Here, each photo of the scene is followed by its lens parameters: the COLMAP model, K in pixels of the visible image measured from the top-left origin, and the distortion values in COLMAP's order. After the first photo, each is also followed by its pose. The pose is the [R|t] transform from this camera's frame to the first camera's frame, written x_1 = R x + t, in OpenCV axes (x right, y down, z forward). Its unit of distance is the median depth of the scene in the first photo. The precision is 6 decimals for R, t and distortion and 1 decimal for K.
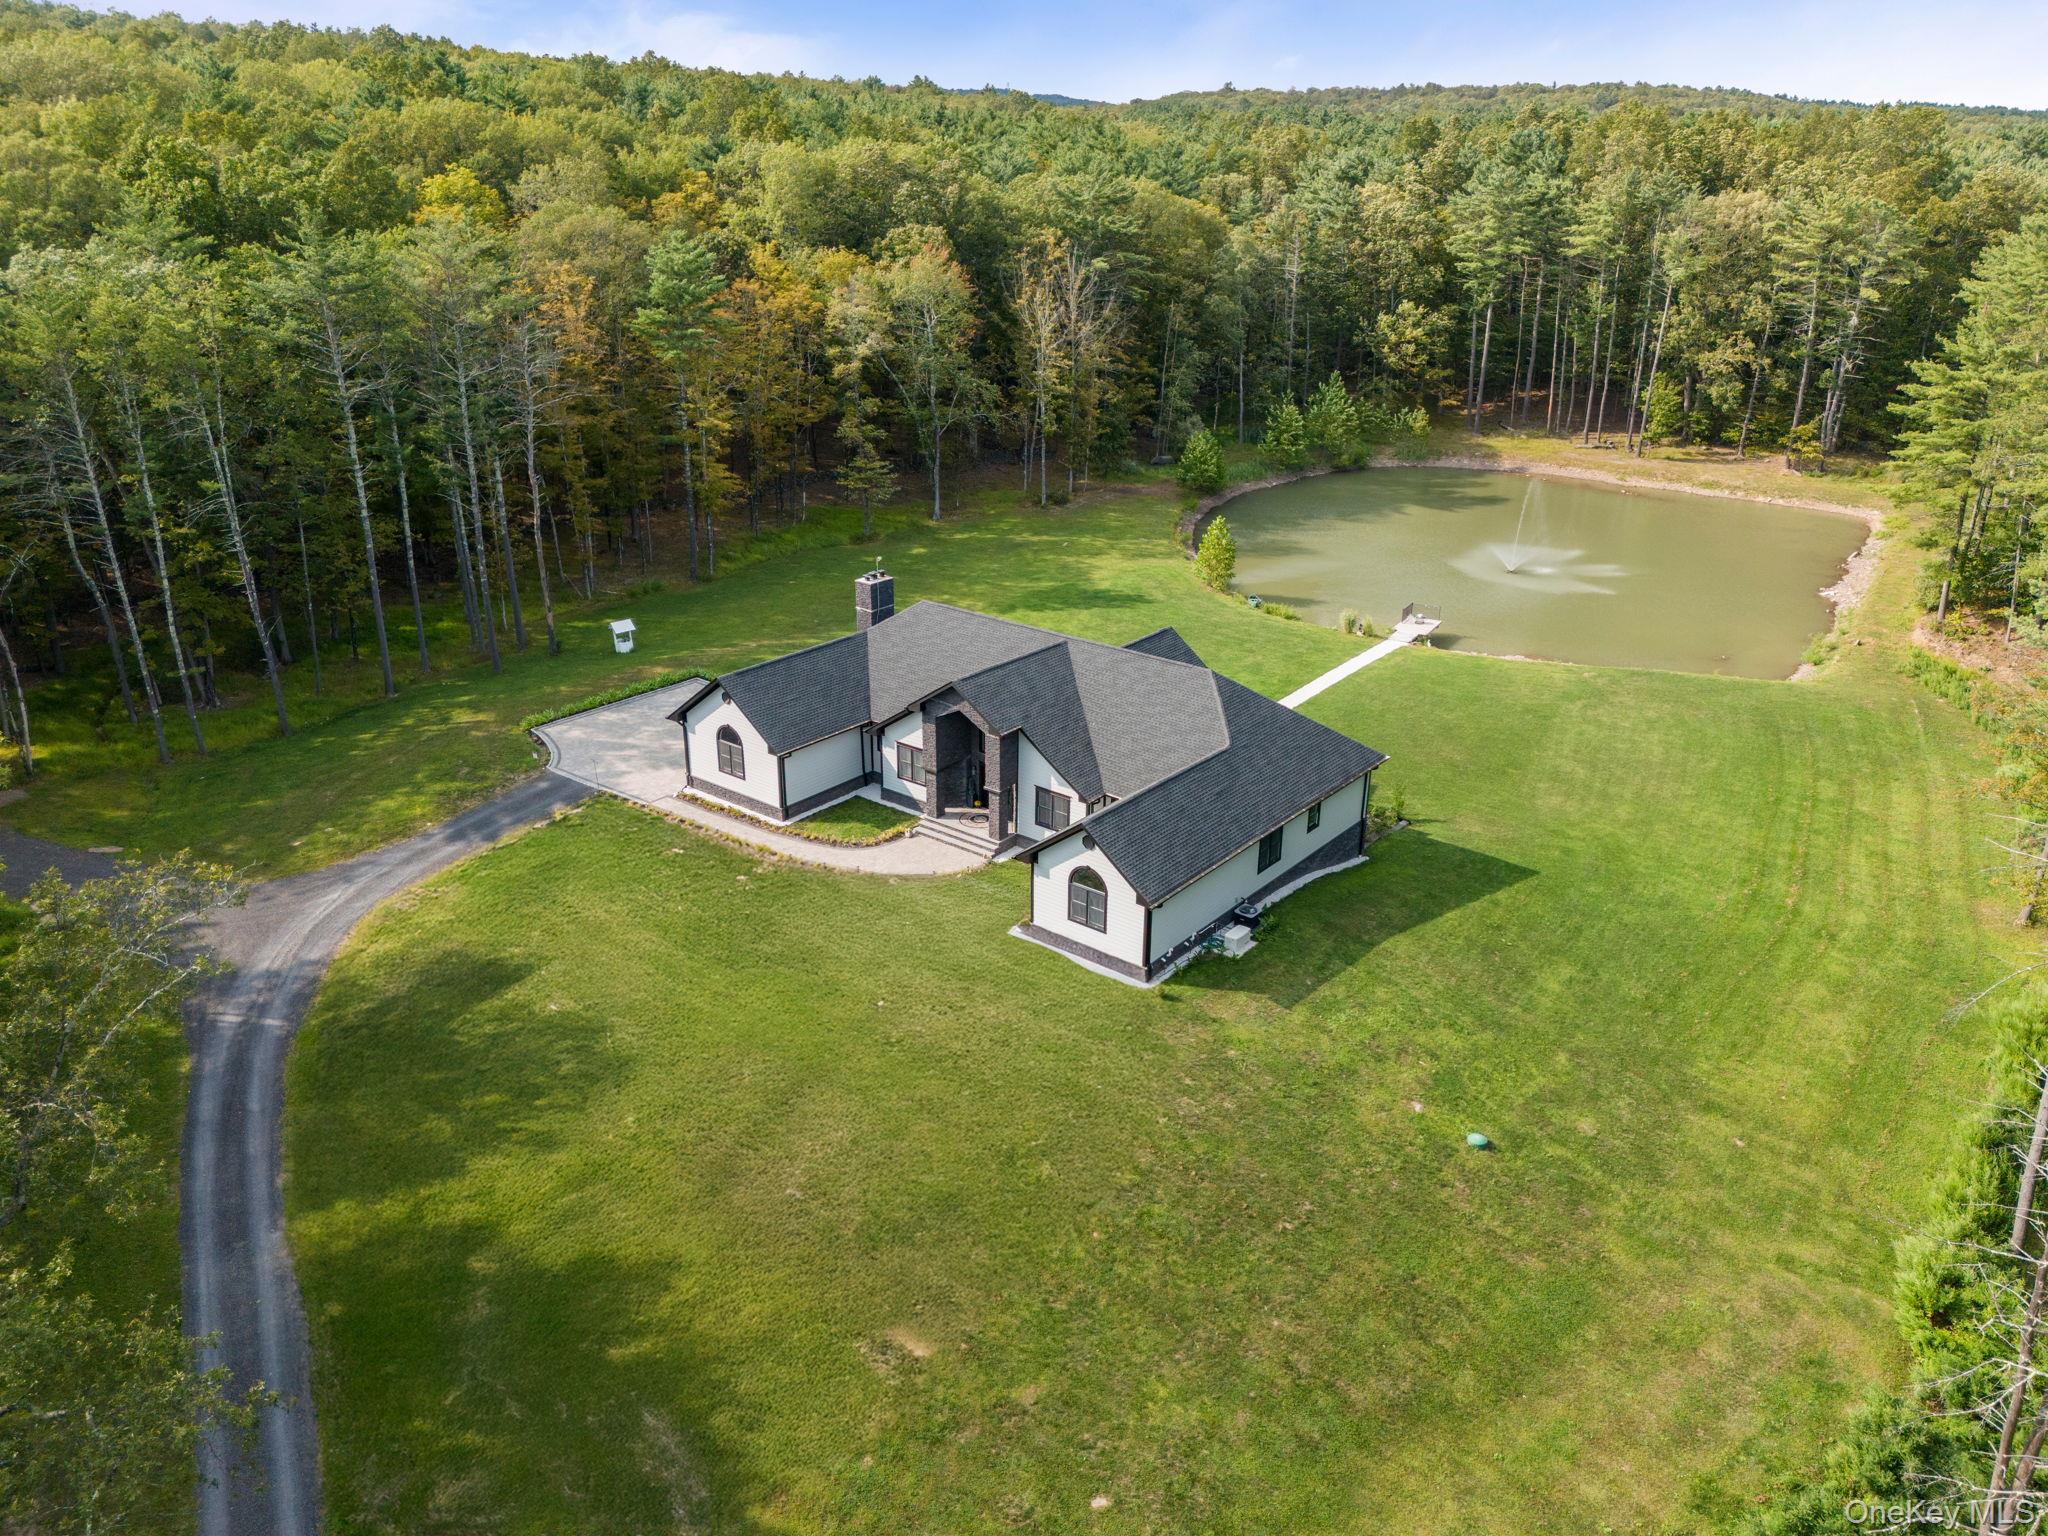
lens RADIAL K [[1485.9, 0, 1024.0], [0, 1485.9, 768.0], [0, 0, 1]] dist [0.001649, 0.002341]
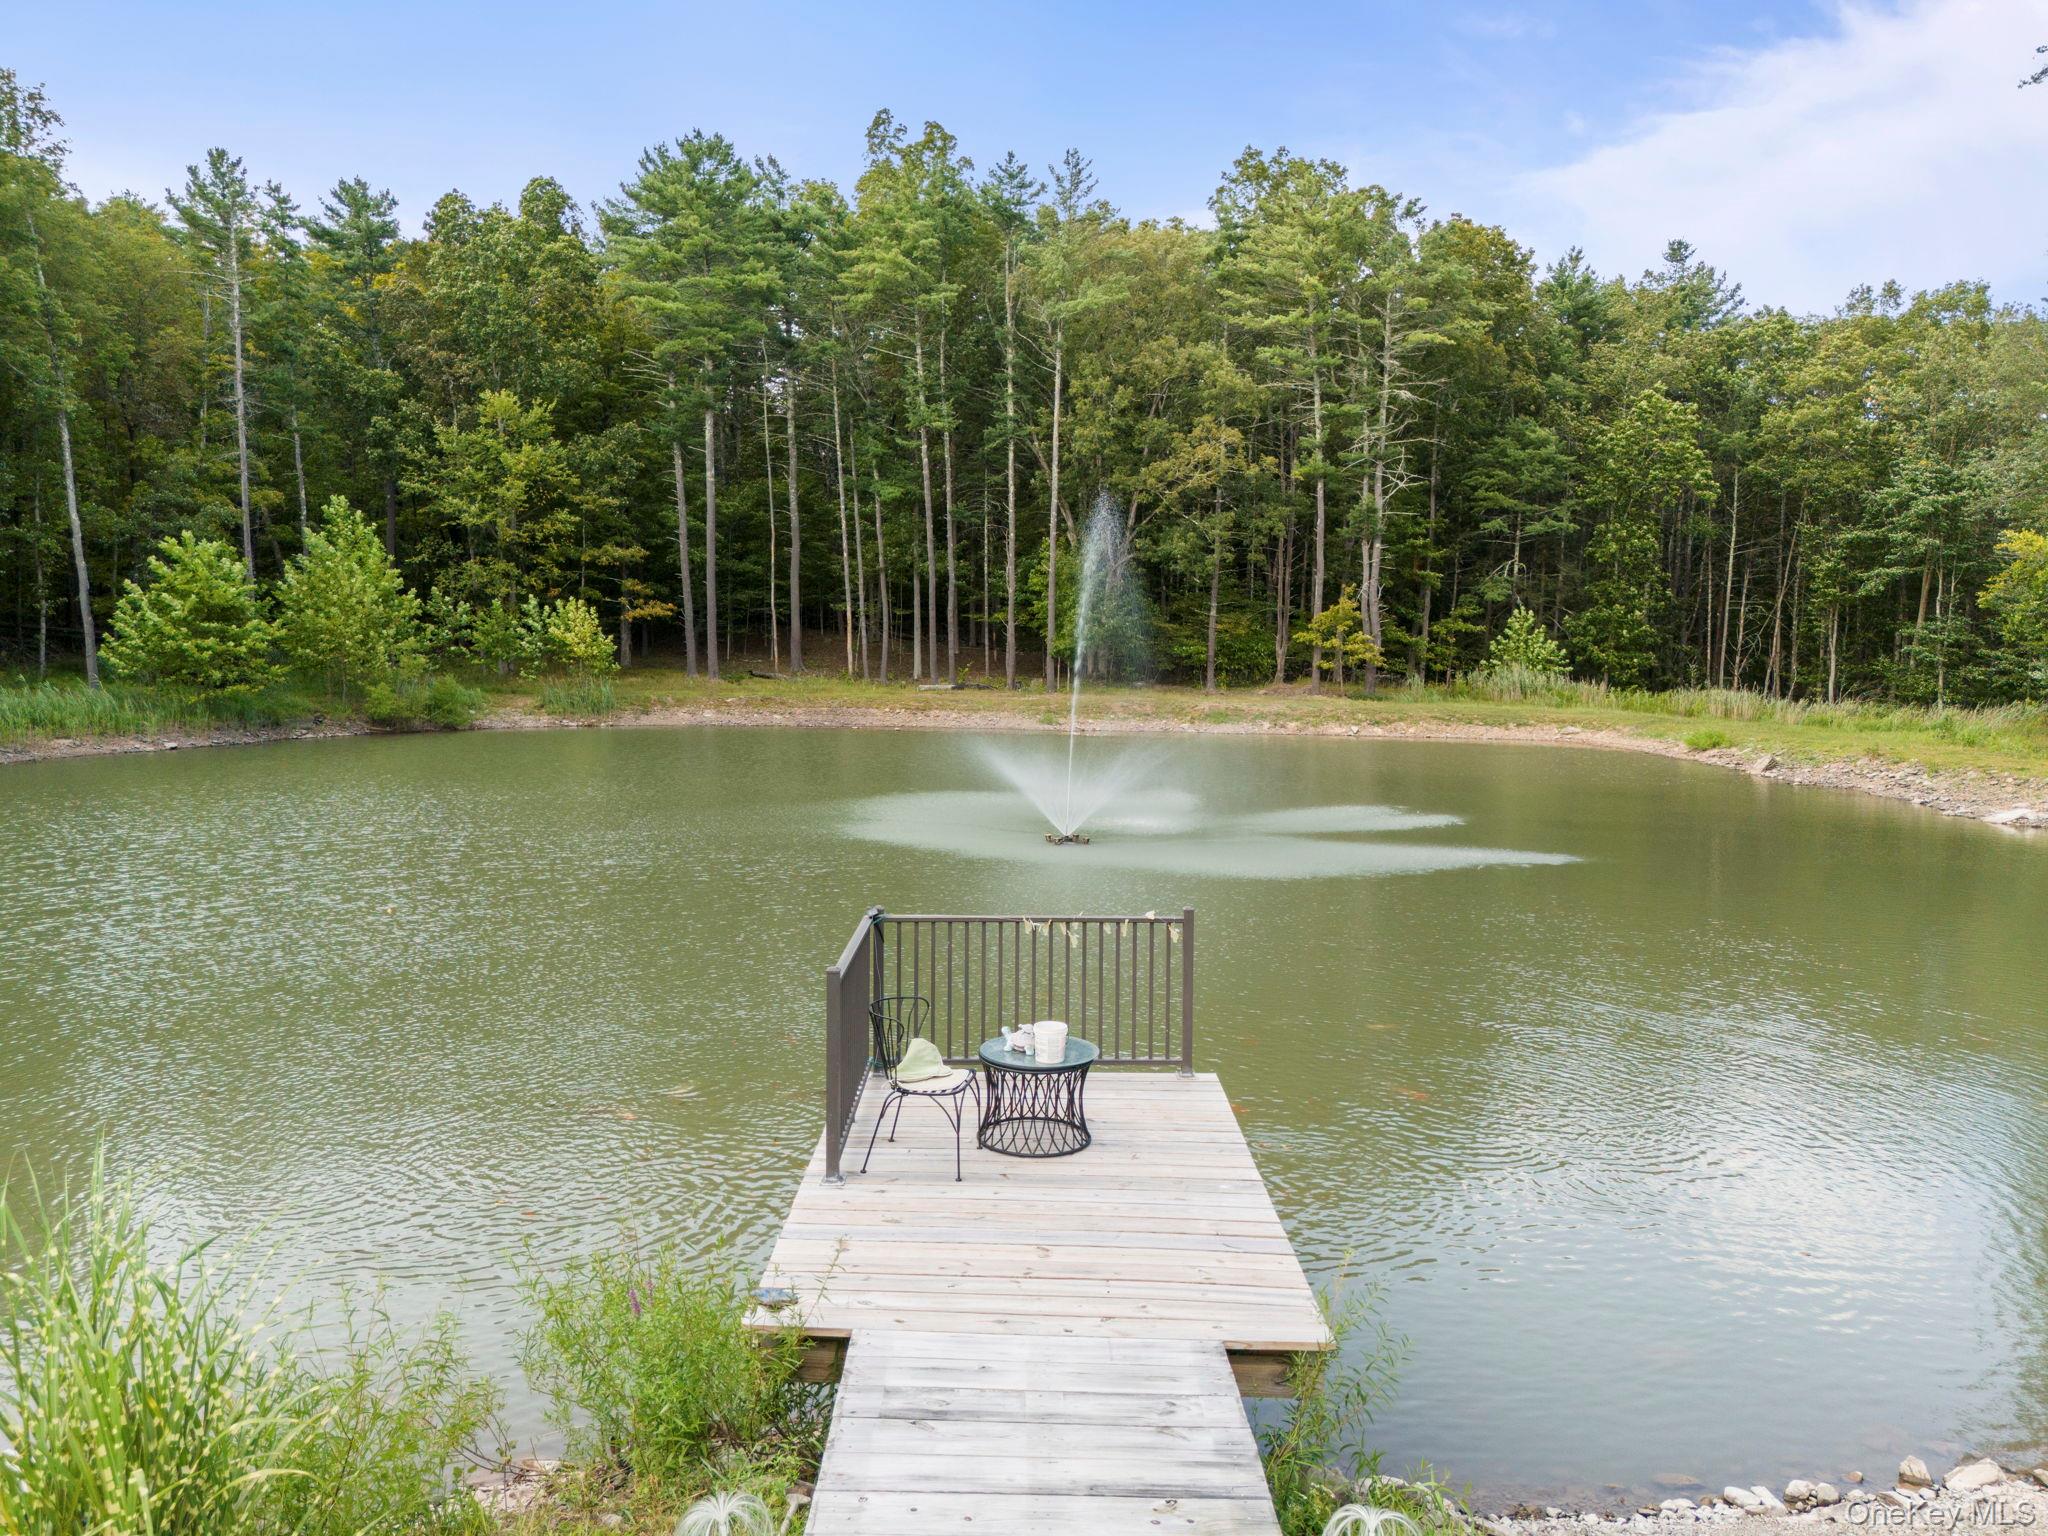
lens RADIAL K [[1485.9, 0, 1024.0], [0, 1485.9, 768.0], [0, 0, 1]] dist [0.001649, 0.002341]
pose [[0.850620, -0.044368, 0.523906, 0.150025], [0.207954, 0.943573, -0.257729, -0.063063], [-0.482908, 0.328178, 0.811849, 0.616082]]
